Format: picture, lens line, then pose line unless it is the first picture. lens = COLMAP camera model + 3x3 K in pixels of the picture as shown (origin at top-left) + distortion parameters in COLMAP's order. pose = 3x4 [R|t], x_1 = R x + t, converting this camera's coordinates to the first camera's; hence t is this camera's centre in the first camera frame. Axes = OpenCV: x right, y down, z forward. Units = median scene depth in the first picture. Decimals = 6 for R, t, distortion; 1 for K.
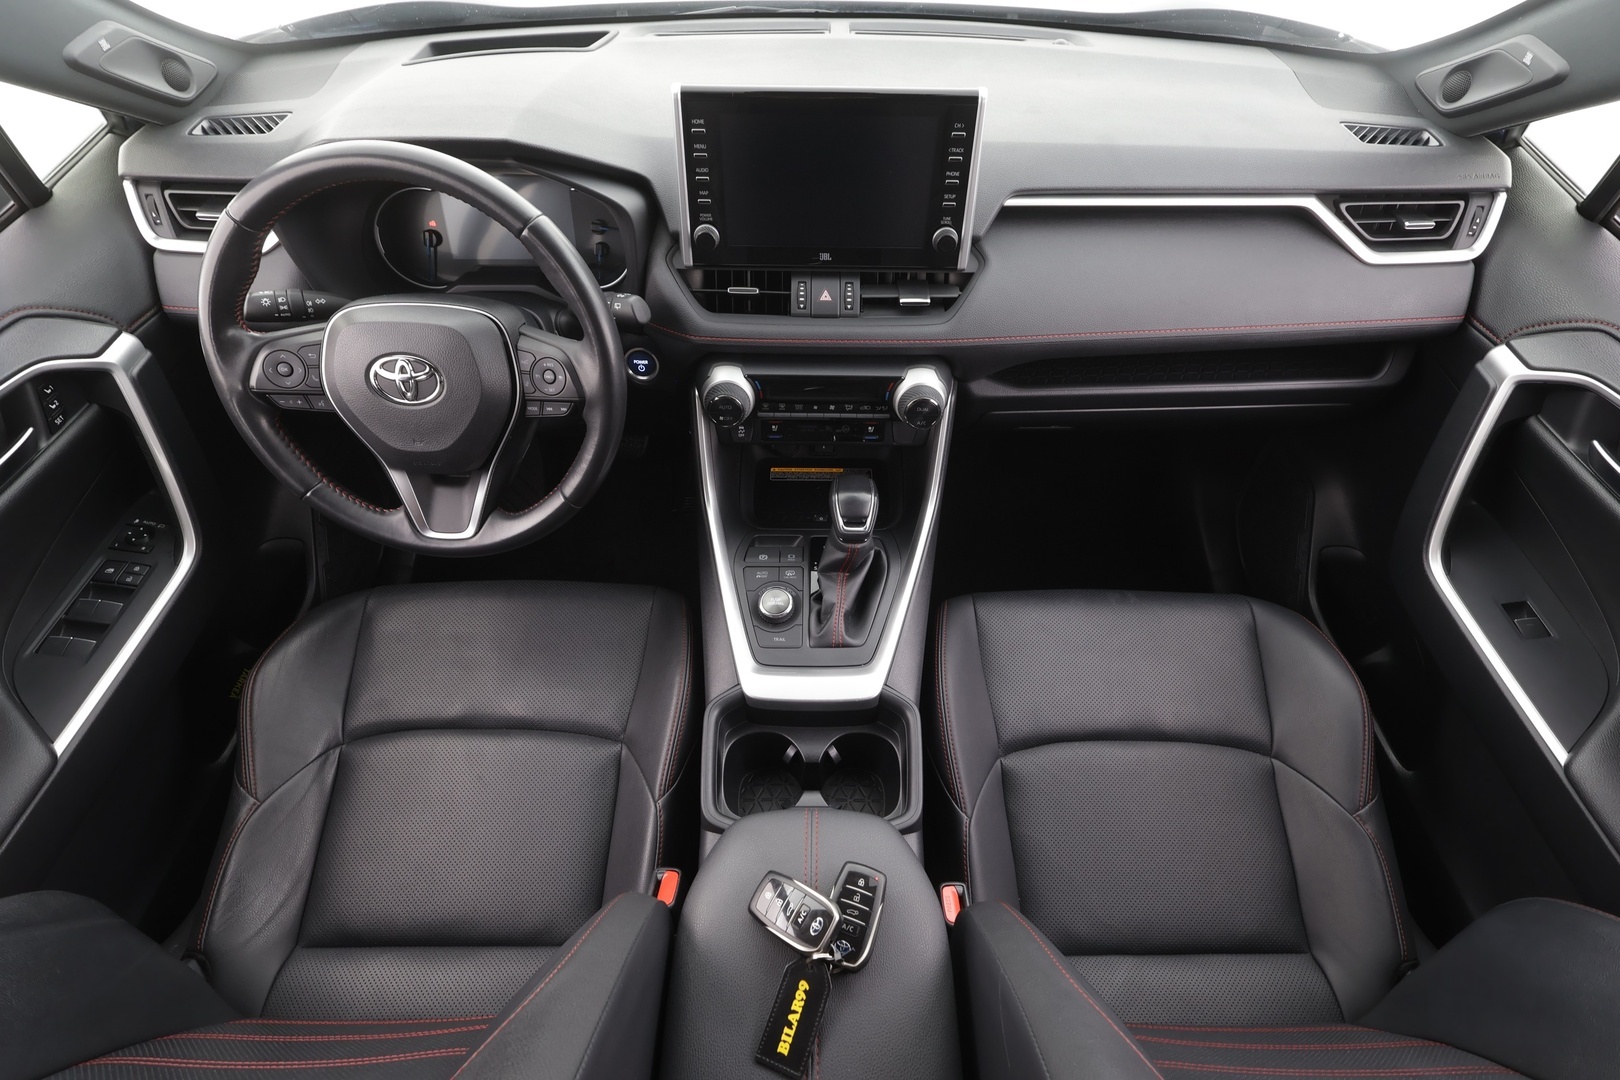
lens RADIAL K [[743.7, 0, 812.5], [0, 743.7, 541.9], [0, 0, 1]] dist [-0.006966, 0.003066]
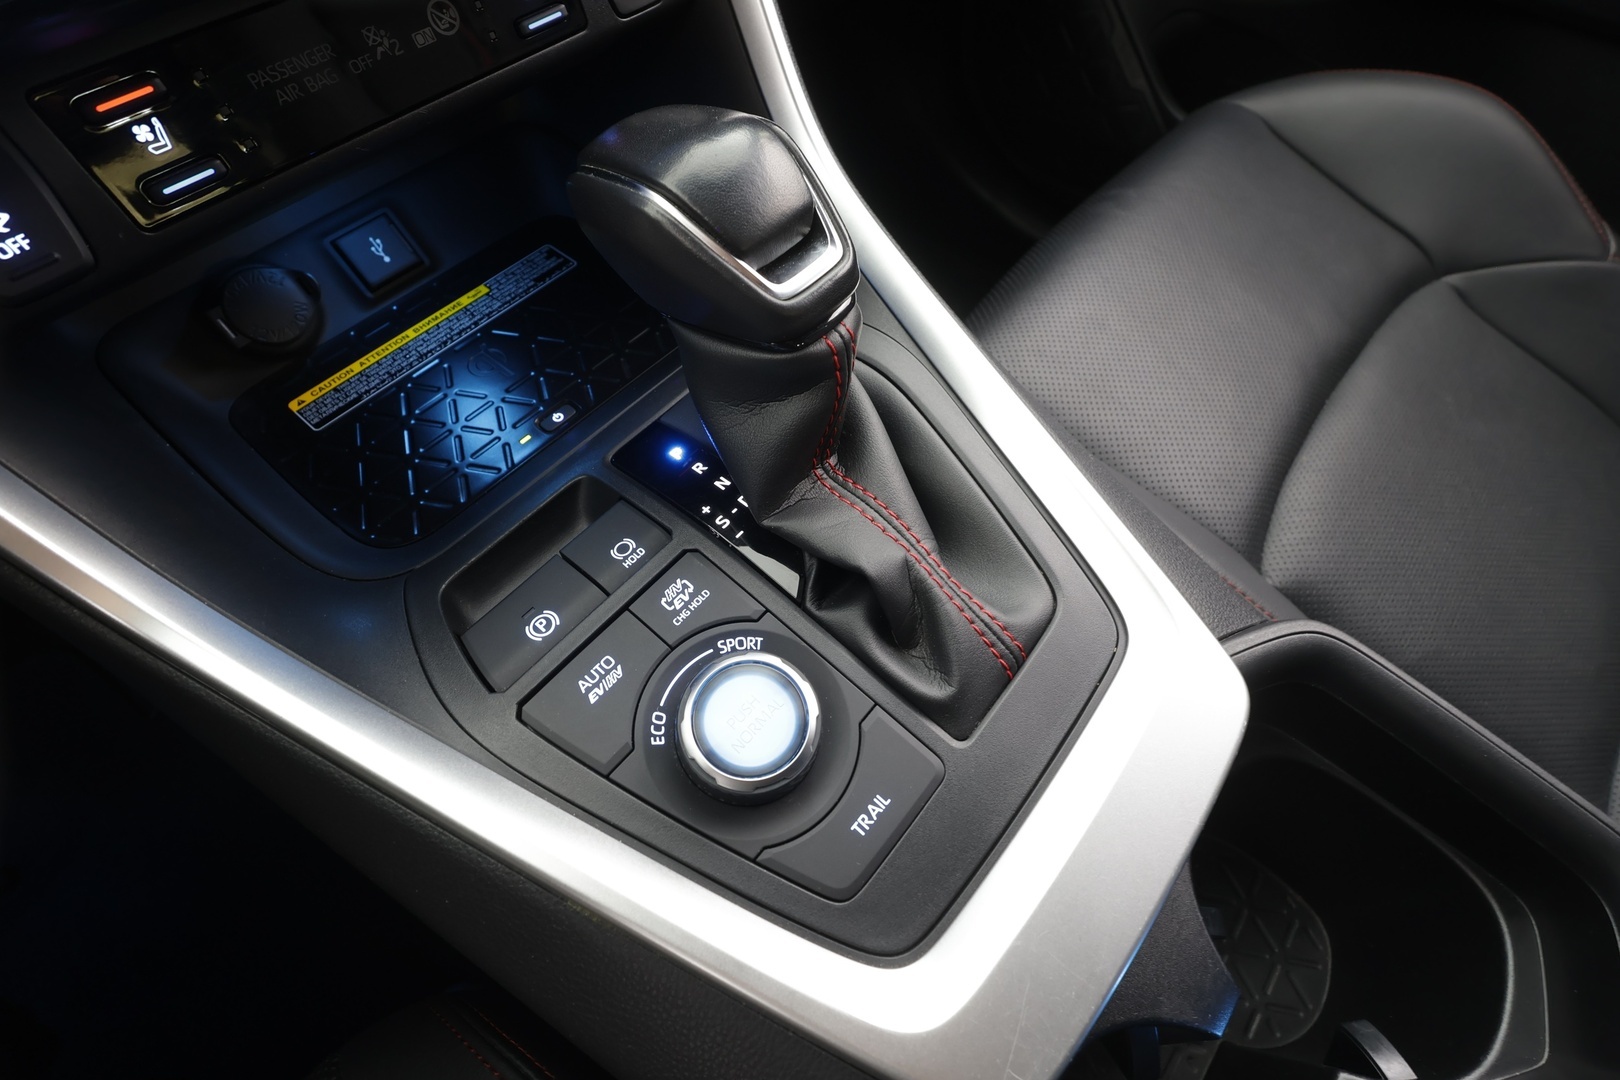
lens RADIAL K [[743.7, 0, 823.1], [0, 743.7, 540.0], [0, 0, 1]] dist [-0.006966, 0.003066]
pose [[0.633039, -0.655539, 0.411739, -0.100810], [0.595856, 0.752167, 0.281426, -0.016656], [-0.494182, 0.067184, 0.866758, 0.815610]]
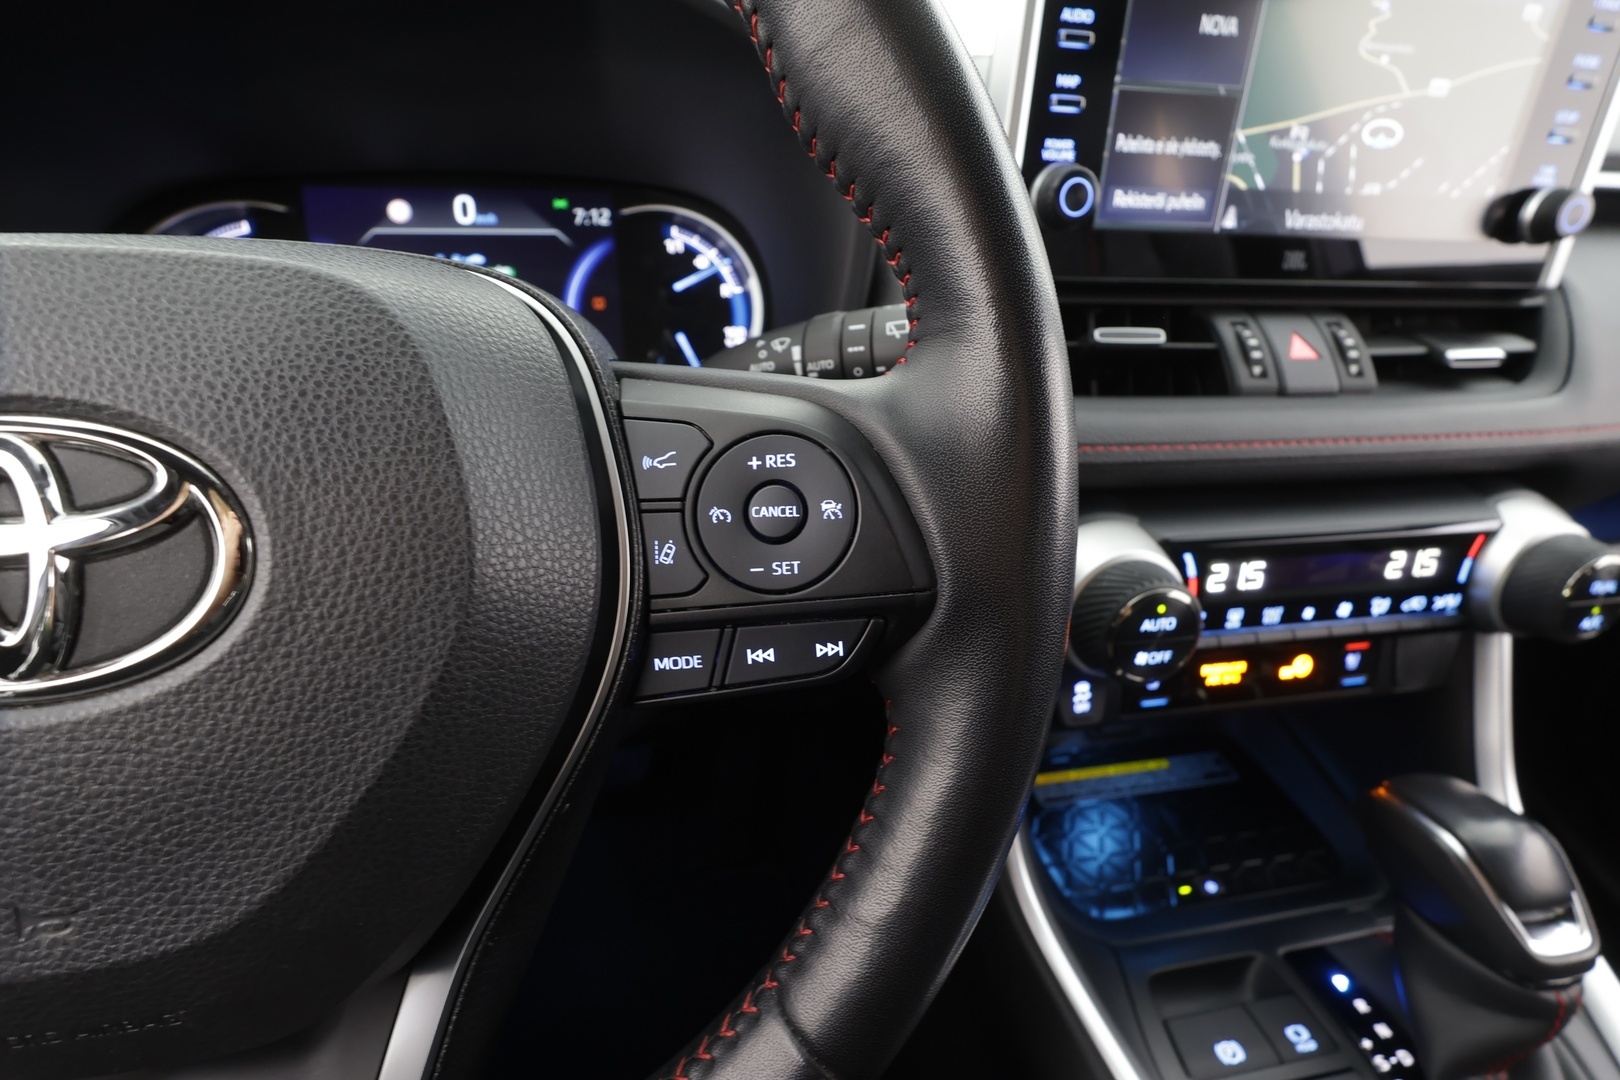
lens RADIAL K [[743.7, 0, 815.7], [0, 743.7, 552.5], [0, 0, 1]] dist [-0.006966, 0.003066]
pose [[0.980655, -0.069517, 0.182985, -0.337303], [0.129952, 0.930297, -0.343016, -0.114150], [-0.146385, 0.360160, 0.921334, 0.693201]]
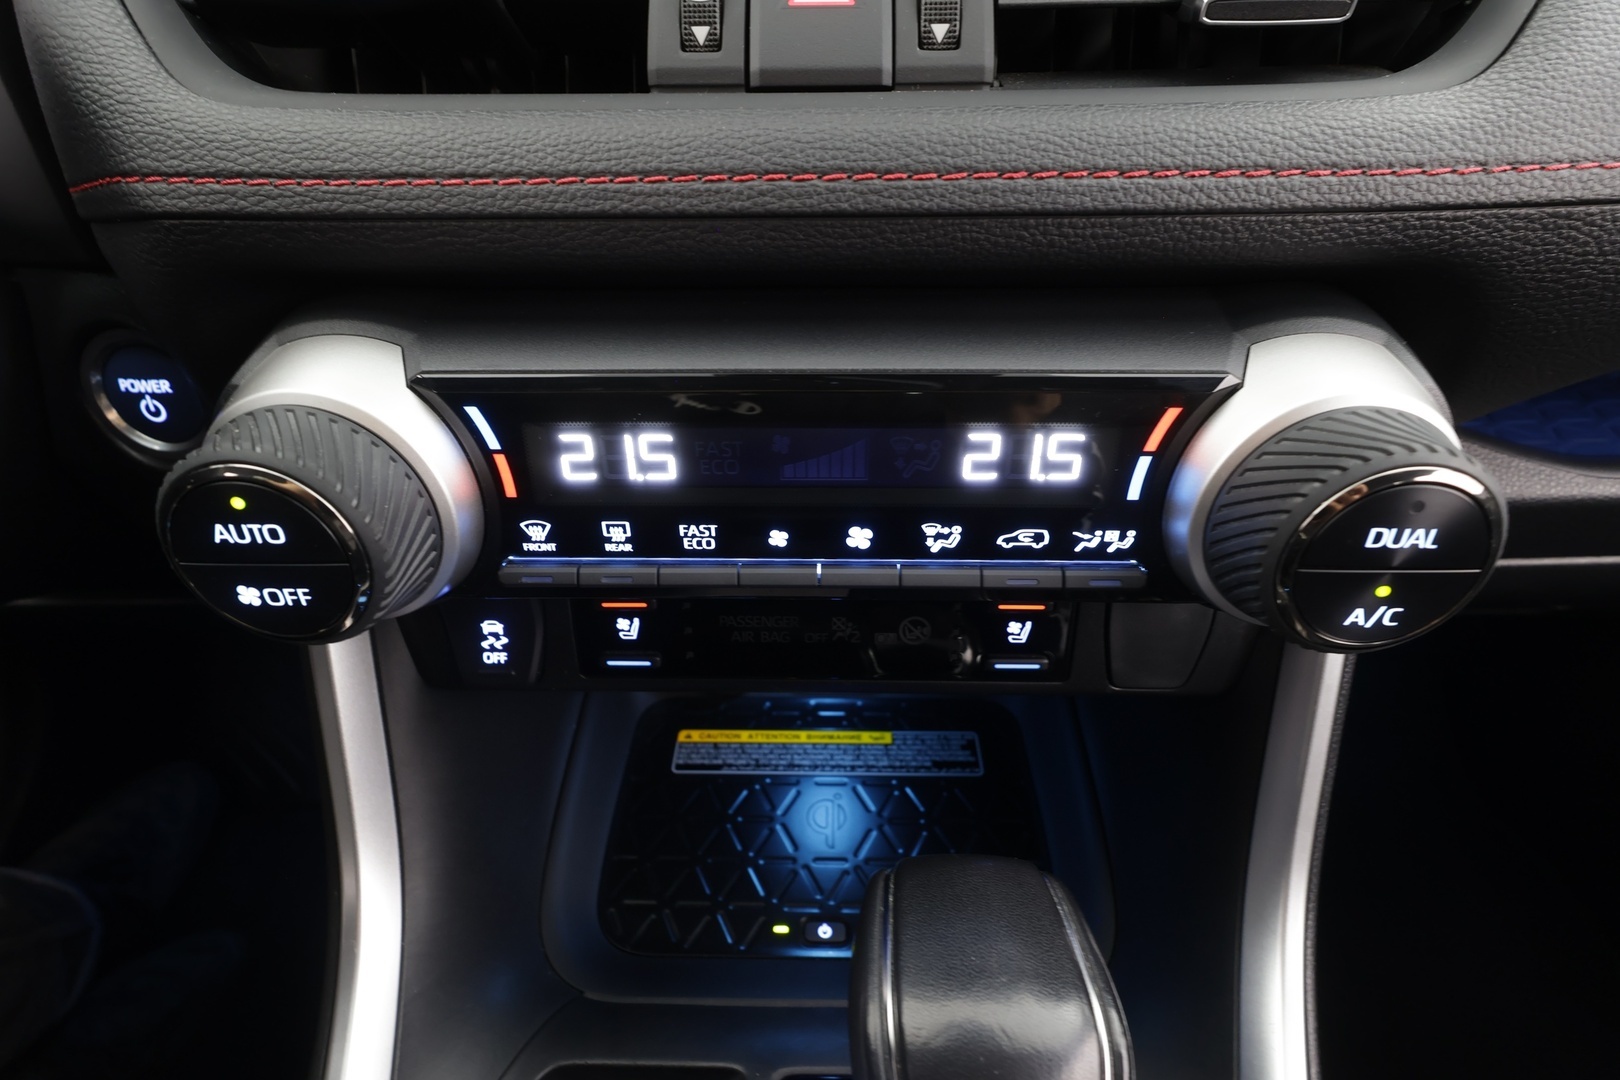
lens RADIAL K [[743.7, 0, 811.1], [0, 743.7, 541.2], [0, 0, 1]] dist [-0.006966, 0.003066]
pose [[0.999433, -0.008184, -0.032671, 0.020736], [0.000770, 0.975332, -0.220742, -0.140953], [0.033672, 0.220592, 0.974785, 0.837561]]
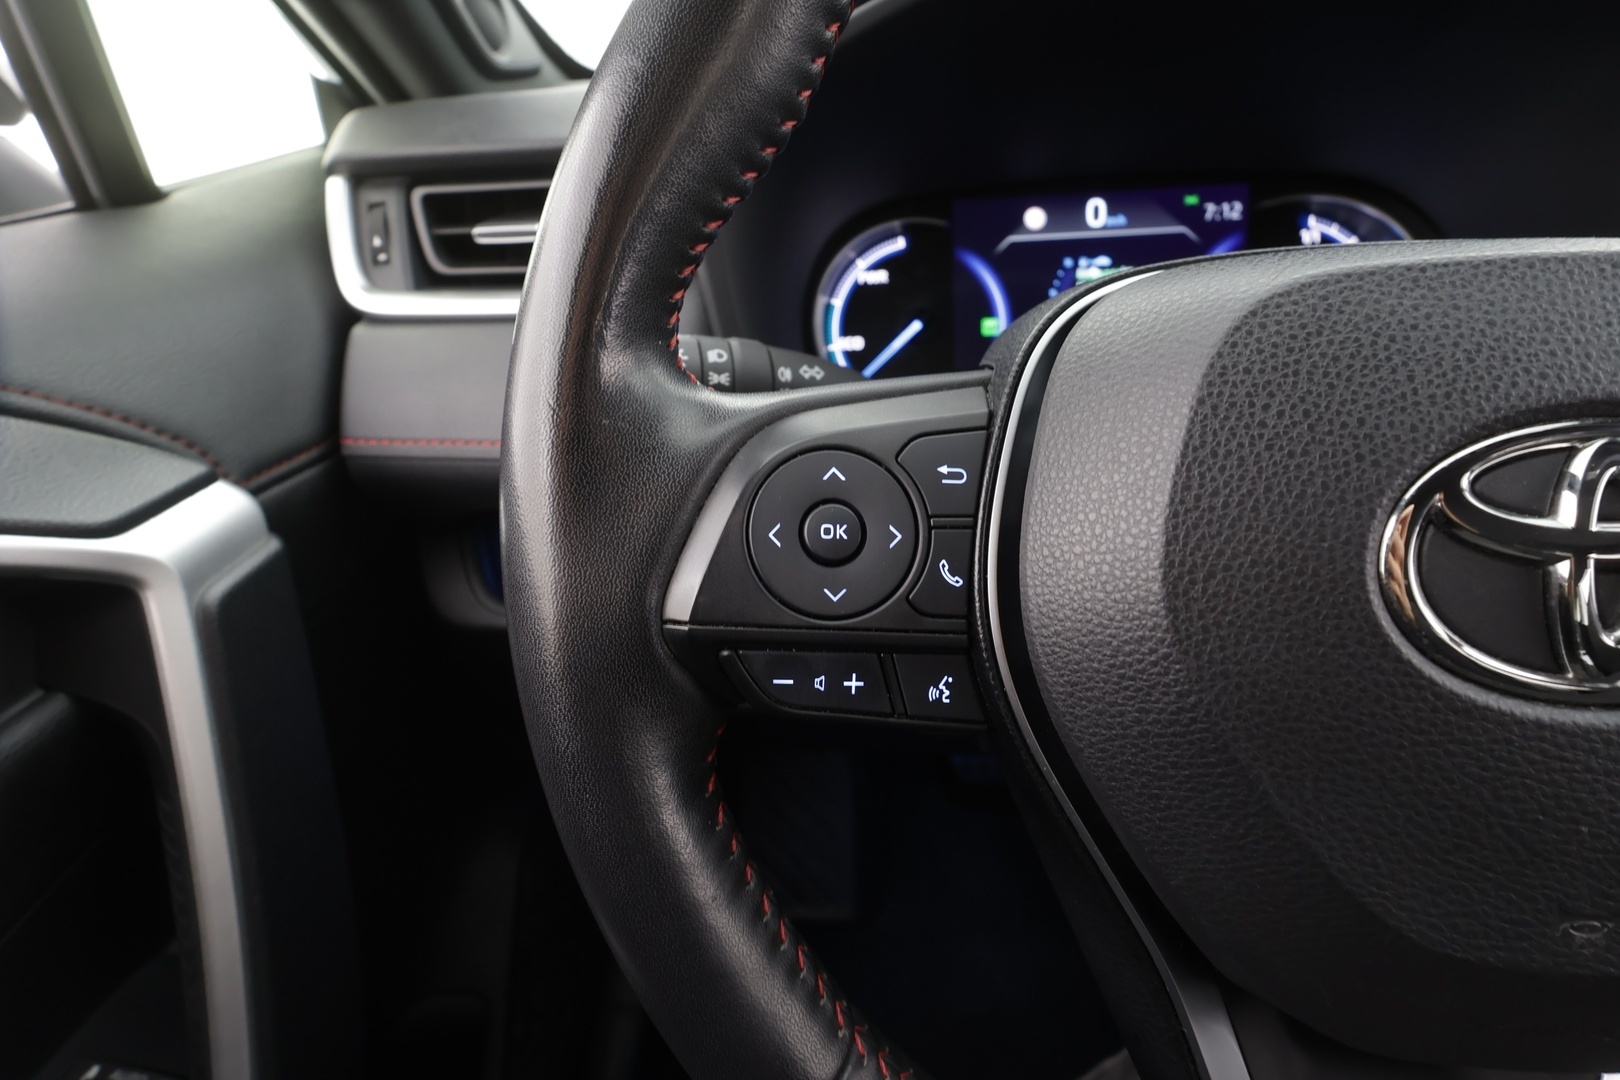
lens RADIAL K [[743.7, 0, 817.6], [0, 743.7, 549.0], [0, 0, 1]] dist [-0.006966, 0.003066]
pose [[0.995495, -0.020926, -0.092480, -0.608462], [-0.014017, 0.932147, -0.361809, -0.131137], [0.093776, 0.361475, 0.927654, 0.700018]]
